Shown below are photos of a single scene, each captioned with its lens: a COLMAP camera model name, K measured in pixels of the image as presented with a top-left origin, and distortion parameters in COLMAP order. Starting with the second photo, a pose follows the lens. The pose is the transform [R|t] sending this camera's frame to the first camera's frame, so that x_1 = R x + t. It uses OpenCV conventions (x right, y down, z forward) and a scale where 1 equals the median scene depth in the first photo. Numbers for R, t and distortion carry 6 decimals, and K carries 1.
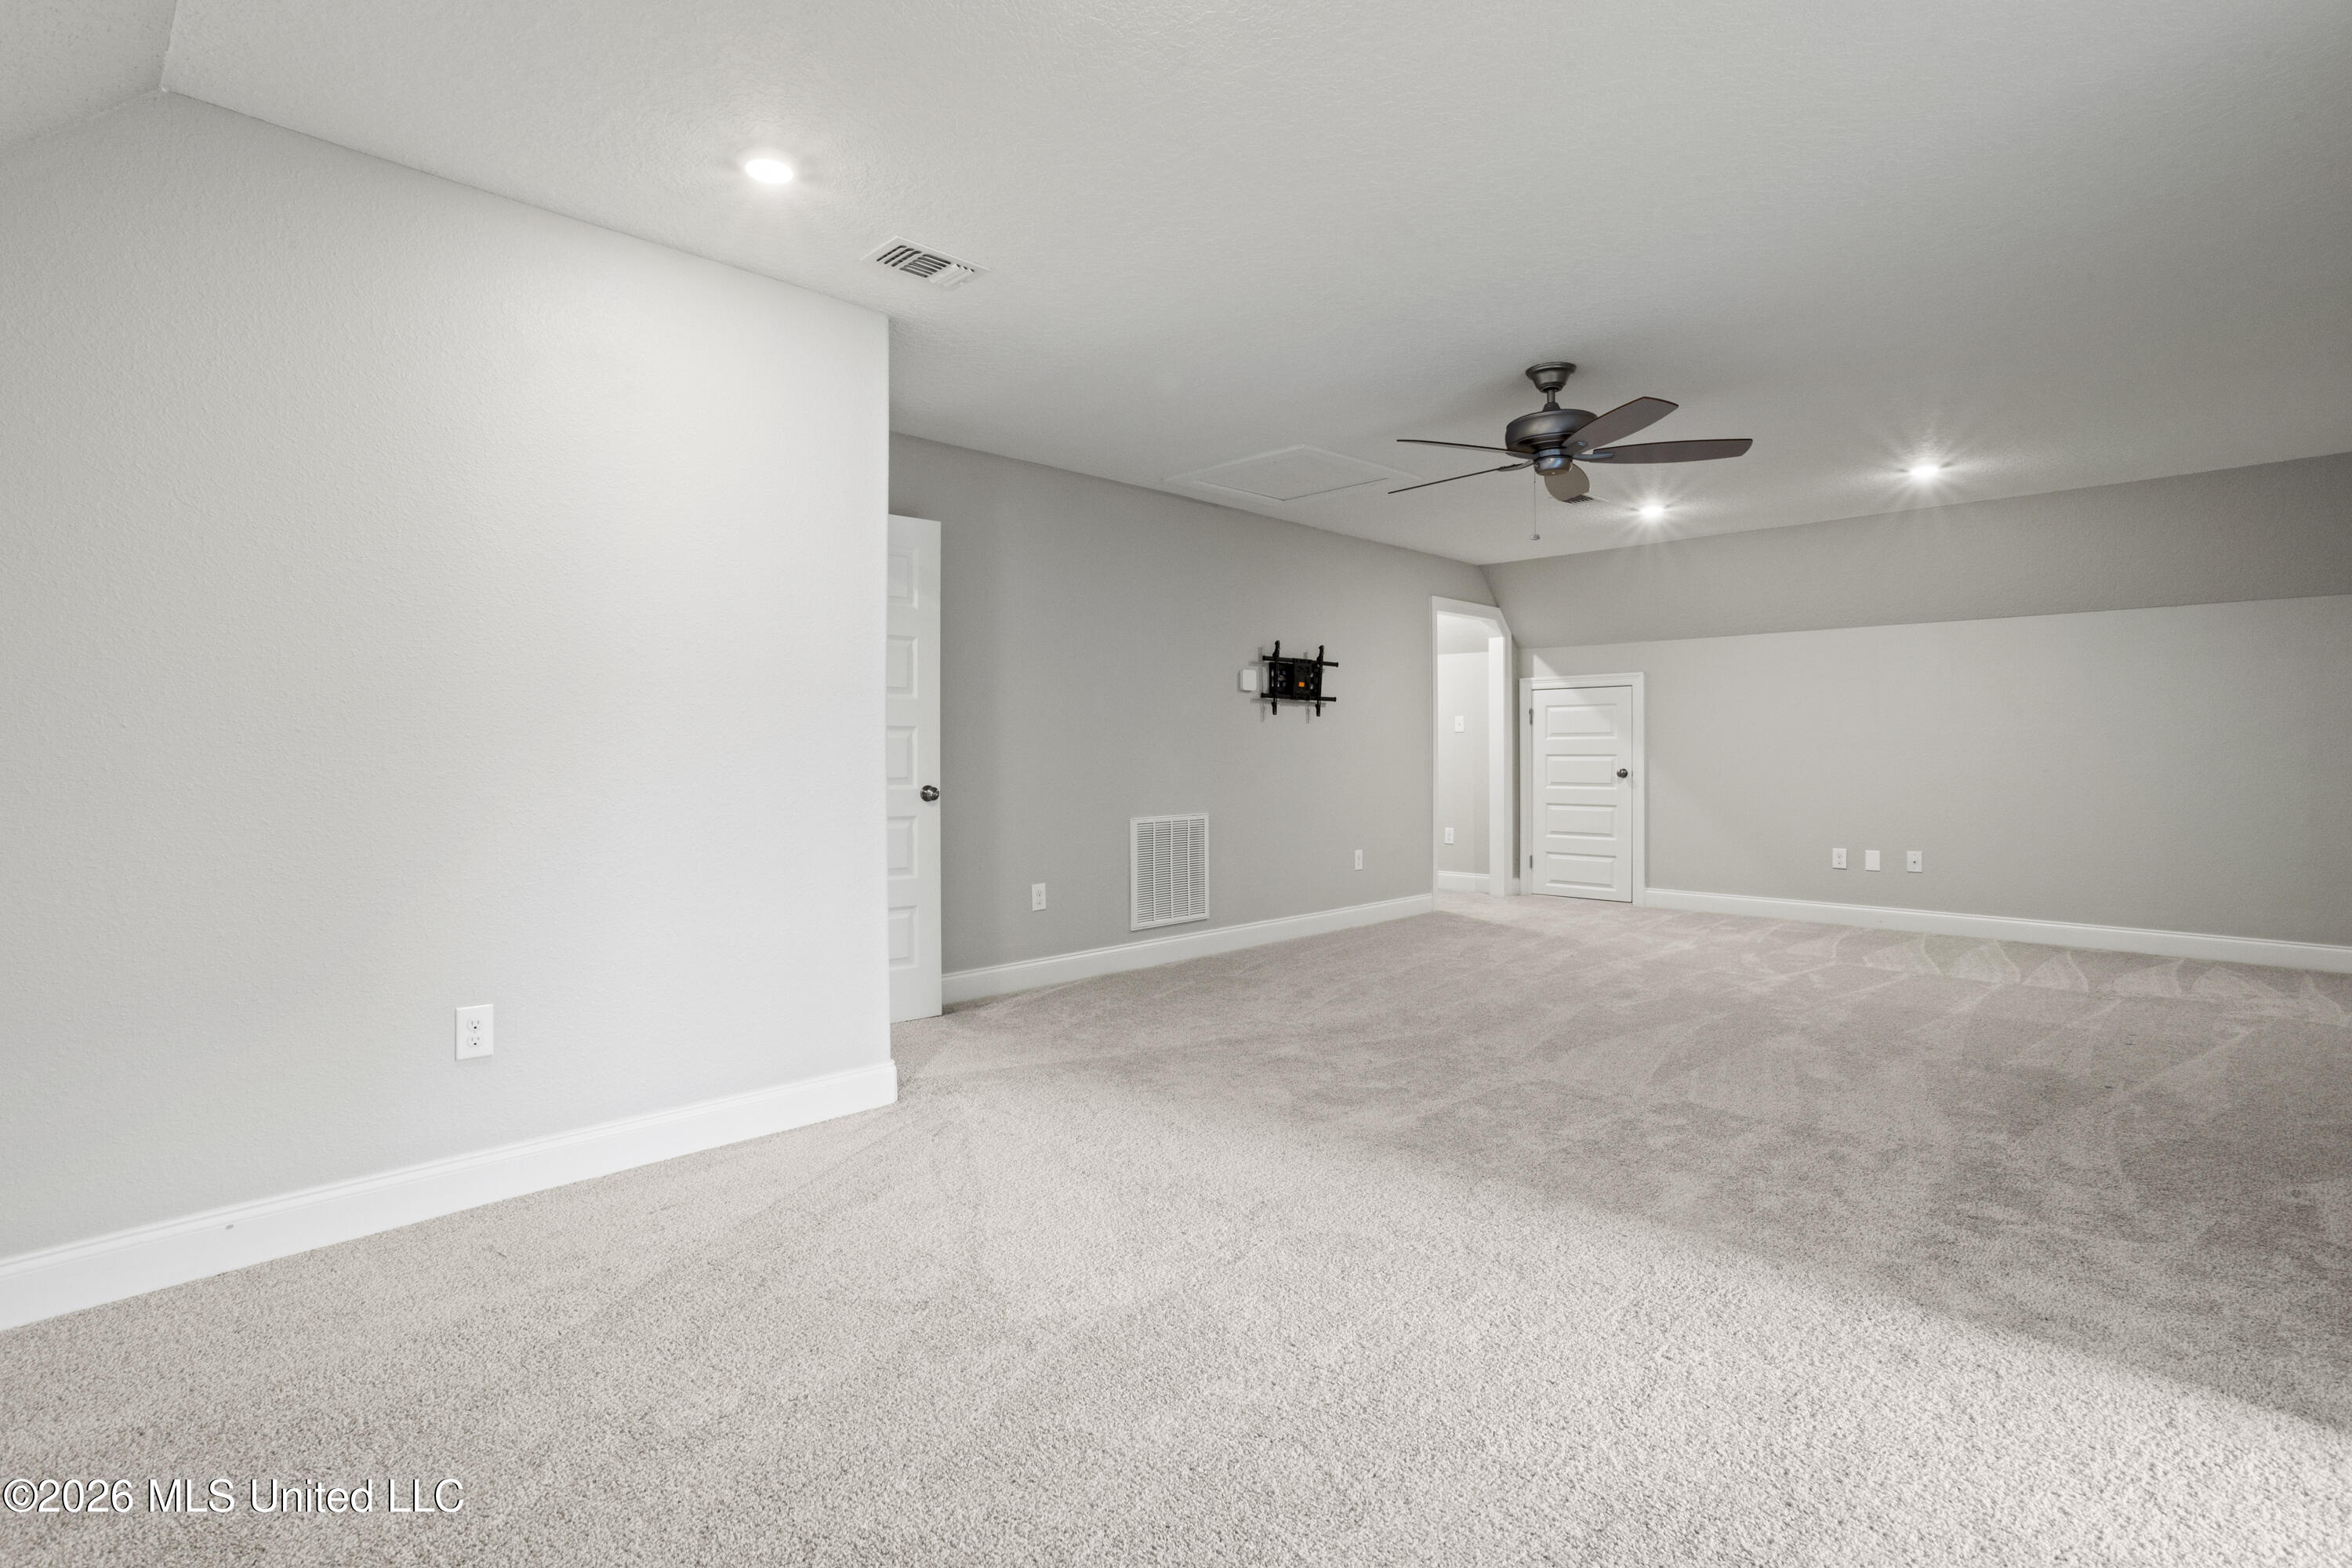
lens RADIAL K [[1137.5, 0, 1173.0], [0, 1137.5, 771.4], [0, 0, 1]] dist [-0.020848, 0.001061]
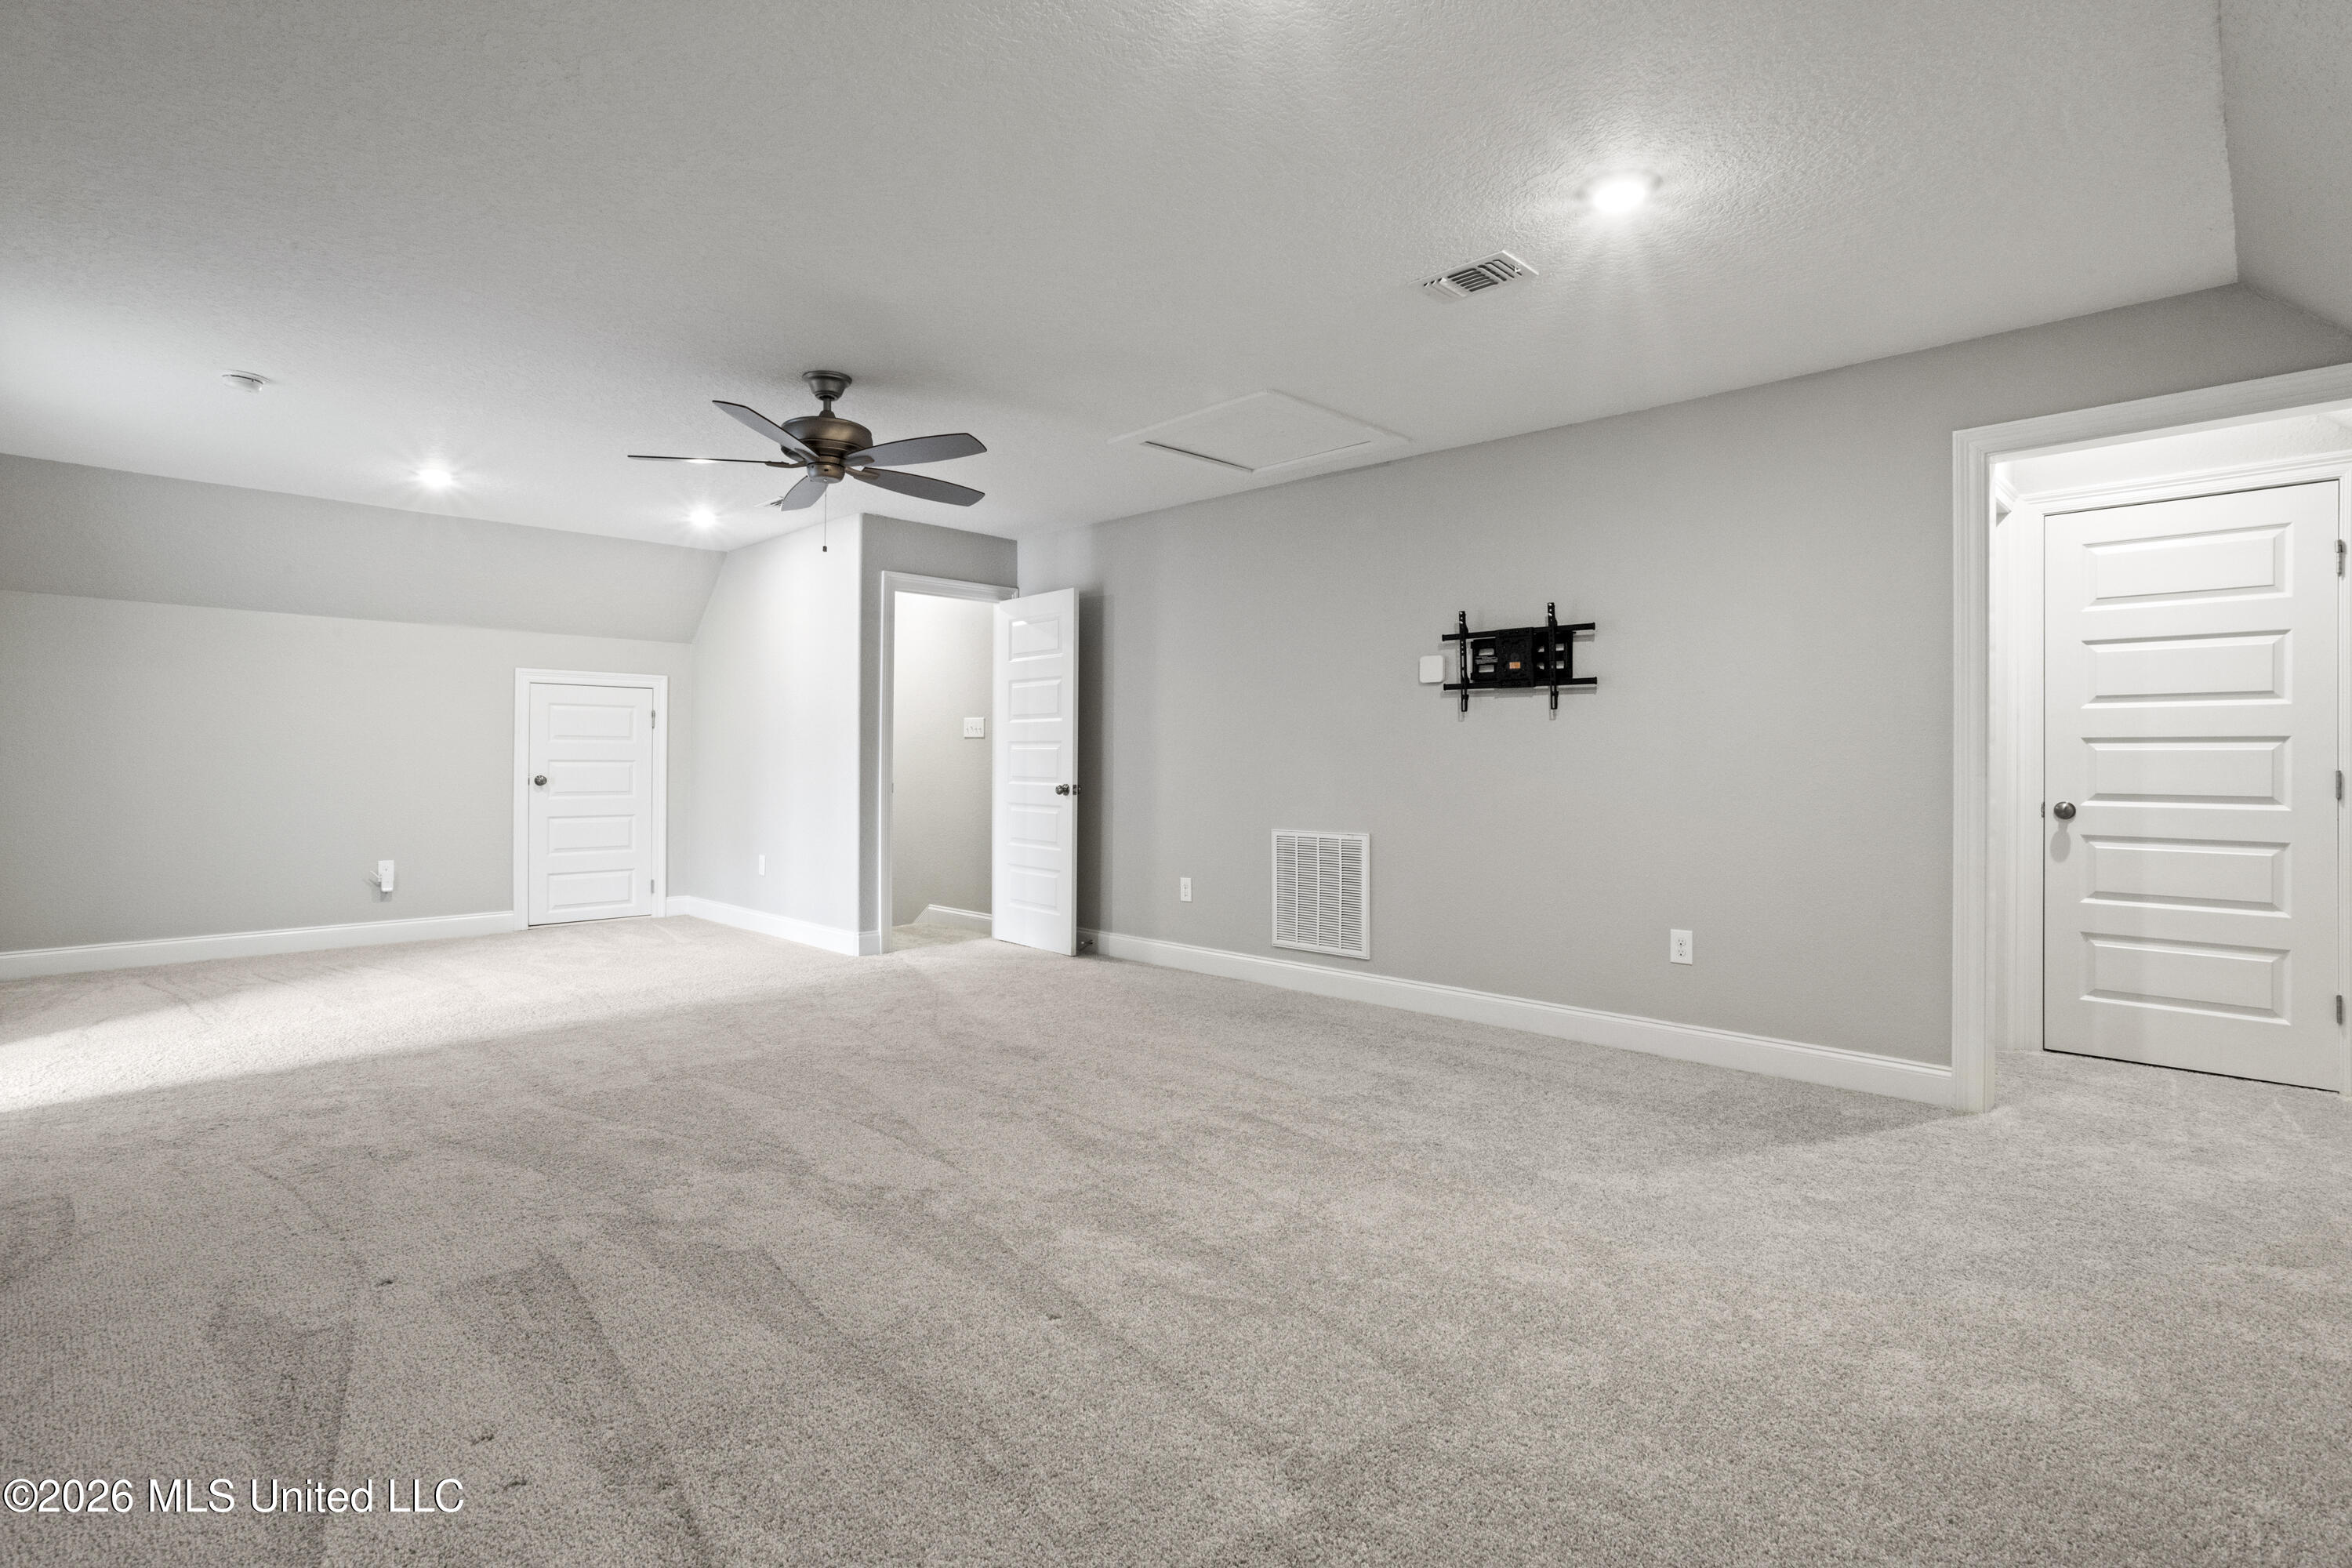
lens RADIAL K [[1137.5, 0, 1173.3], [0, 1137.5, 771.9], [0, 0, 1]] dist [-0.020848, 0.001061]
pose [[0.004222, 0.016021, -0.999863, 0.872404], [-0.020019, 0.999673, 0.015933, -0.020009], [0.999791, 0.019949, 0.004541, 0.853788]]
